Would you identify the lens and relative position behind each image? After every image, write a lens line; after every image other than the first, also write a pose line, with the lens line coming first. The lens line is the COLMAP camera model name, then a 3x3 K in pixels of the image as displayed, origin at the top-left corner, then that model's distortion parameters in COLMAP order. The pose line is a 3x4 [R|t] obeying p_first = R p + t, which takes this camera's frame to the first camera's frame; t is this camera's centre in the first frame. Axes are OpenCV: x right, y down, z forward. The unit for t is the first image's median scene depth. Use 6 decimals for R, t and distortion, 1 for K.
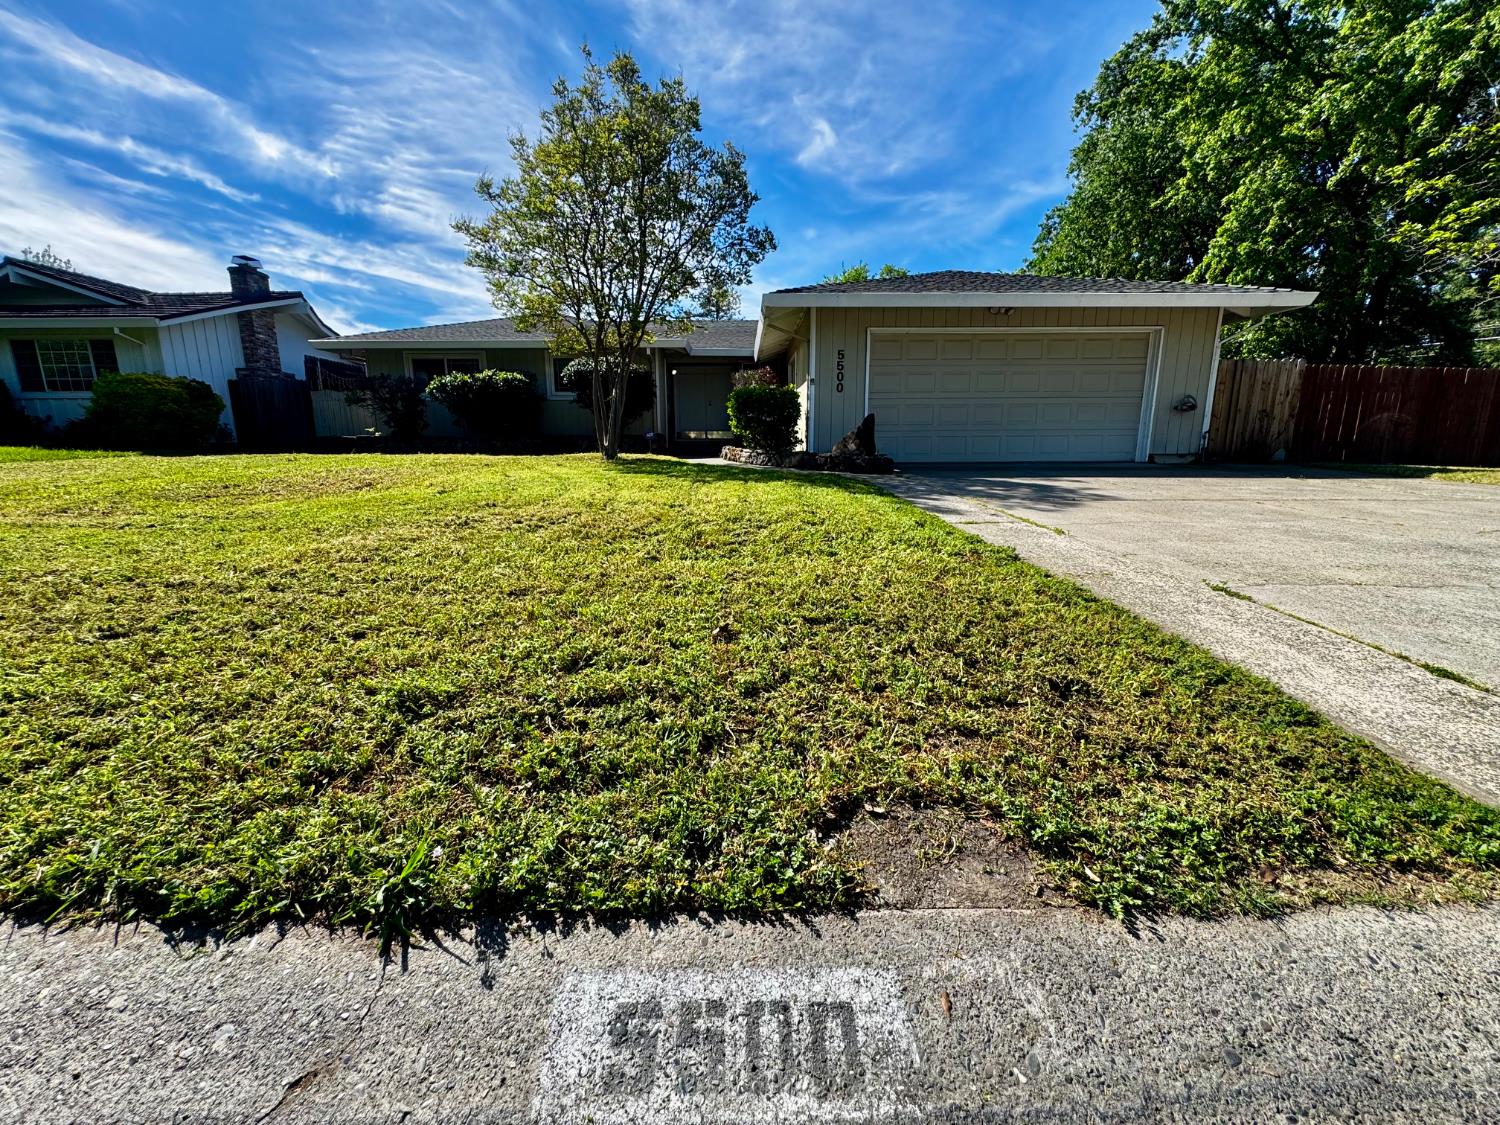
lens RADIAL K [[607.1, 0, 749.2], [0, 607.1, 563.5], [0, 0, 1]] dist [-0.001666, 0.000168]
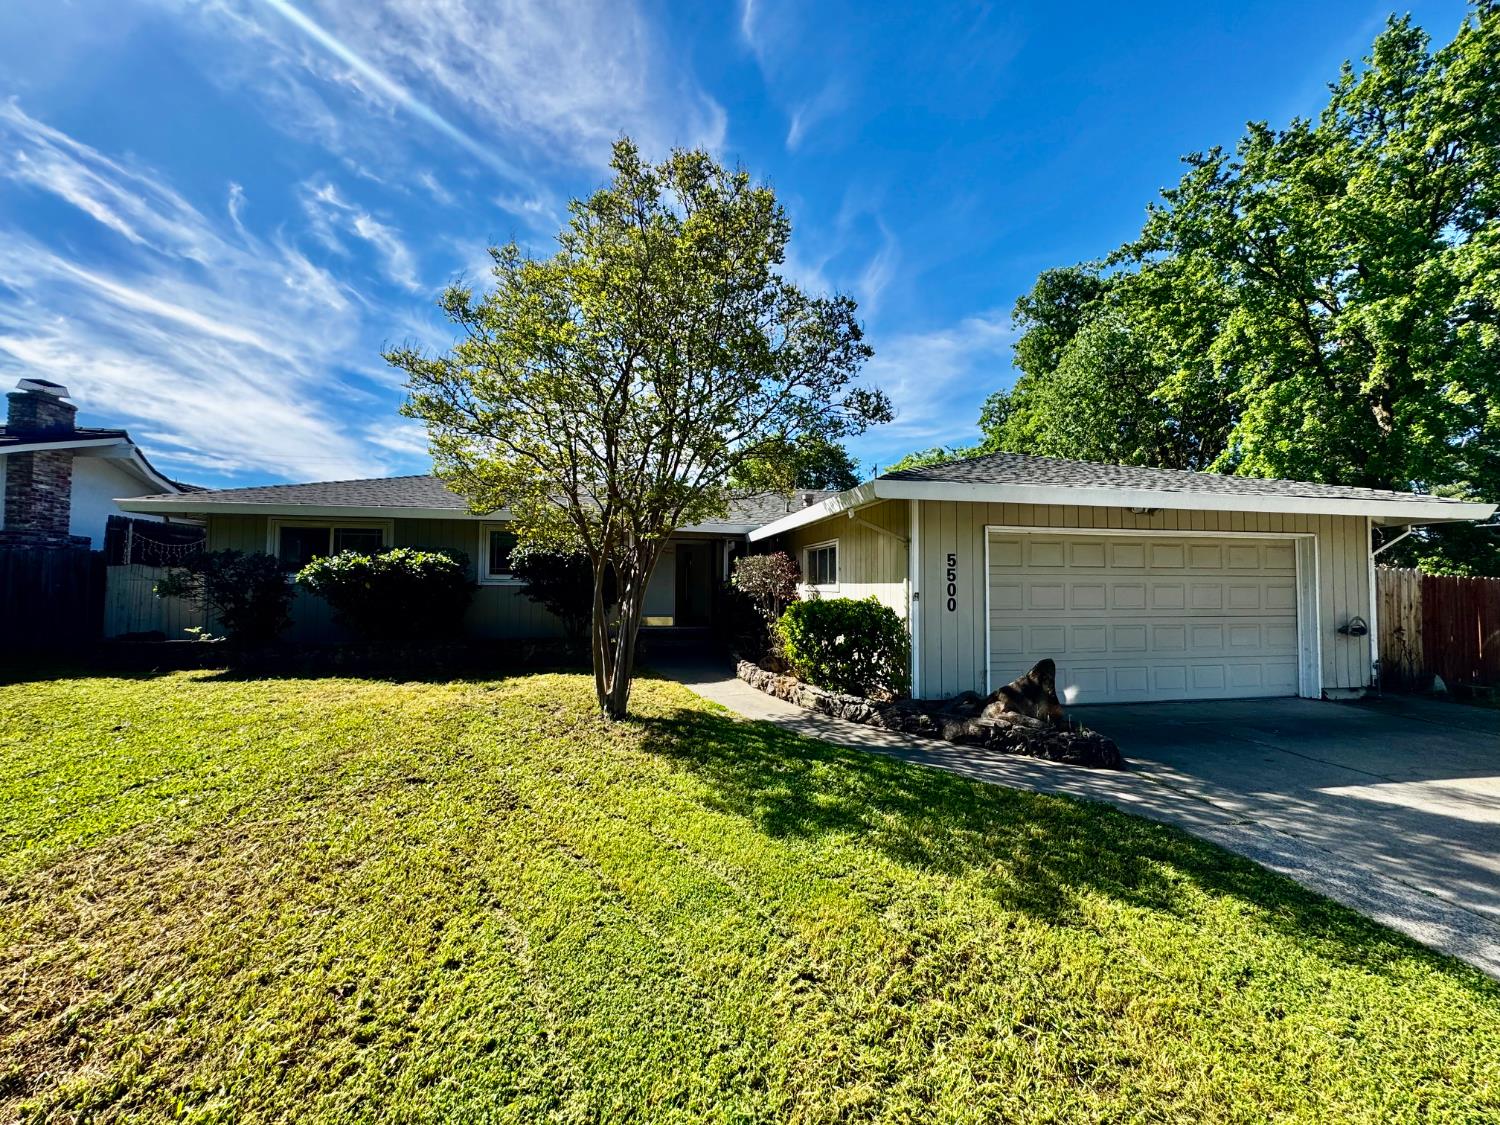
lens RADIAL K [[607.1, 0, 750.4], [0, 607.1, 560.8], [0, 0, 1]] dist [-0.001666, 0.000168]
pose [[0.985145, 0.018646, 0.170708, -0.148630], [0.022453, 0.971566, -0.235702, -0.131441], [-0.170249, 0.236033, 0.956715, 0.260313]]
